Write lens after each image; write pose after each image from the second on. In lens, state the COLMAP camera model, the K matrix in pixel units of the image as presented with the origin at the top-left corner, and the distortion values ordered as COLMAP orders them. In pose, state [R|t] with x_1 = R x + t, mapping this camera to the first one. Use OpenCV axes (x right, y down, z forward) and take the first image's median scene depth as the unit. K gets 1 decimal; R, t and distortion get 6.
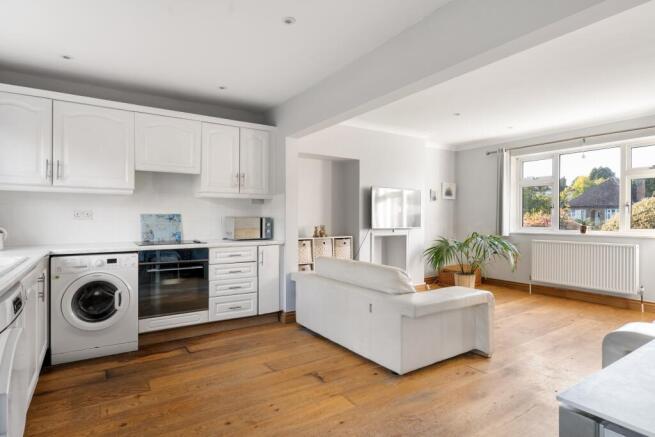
lens RADIAL K [[356.6, 0, 327.5], [0, 356.6, 218.5], [0, 0, 1]] dist [-0.000528, 0.000129]
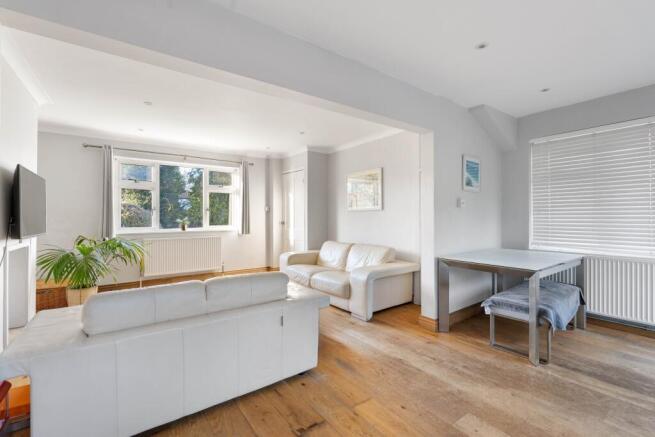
lens RADIAL K [[286.2, 0, 327.5], [0, 286.2, 218.5], [0, 0, 1]] dist [-0.001714, -0.000147]
pose [[-0.044398, -0.003370, 0.999008, -0.533426], [0.004586, 0.999983, 0.003578, -0.004818], [-0.999003, 0.004740, -0.044381, 0.826842]]
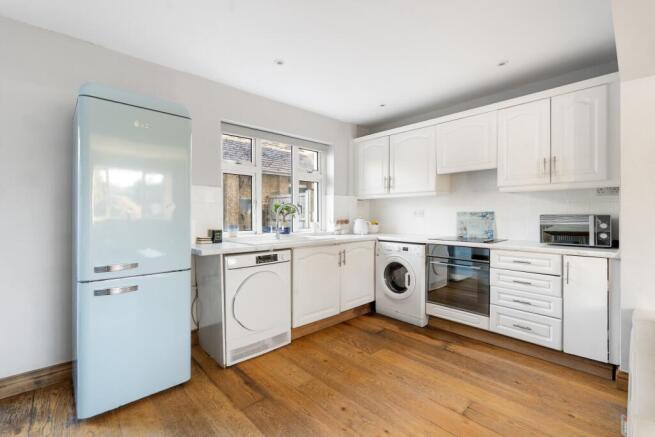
lens RADIAL K [[292.2, 0, 327.5], [0, 292.2, 218.5], [0, 0, 1]] dist [-0.000282, 0.000053]
pose [[0.153184, 0.010782, -0.988139, 0.365749], [-0.004438, 0.999938, 0.010222, 0.000540], [0.988188, 0.002819, 0.153222, 0.530675]]
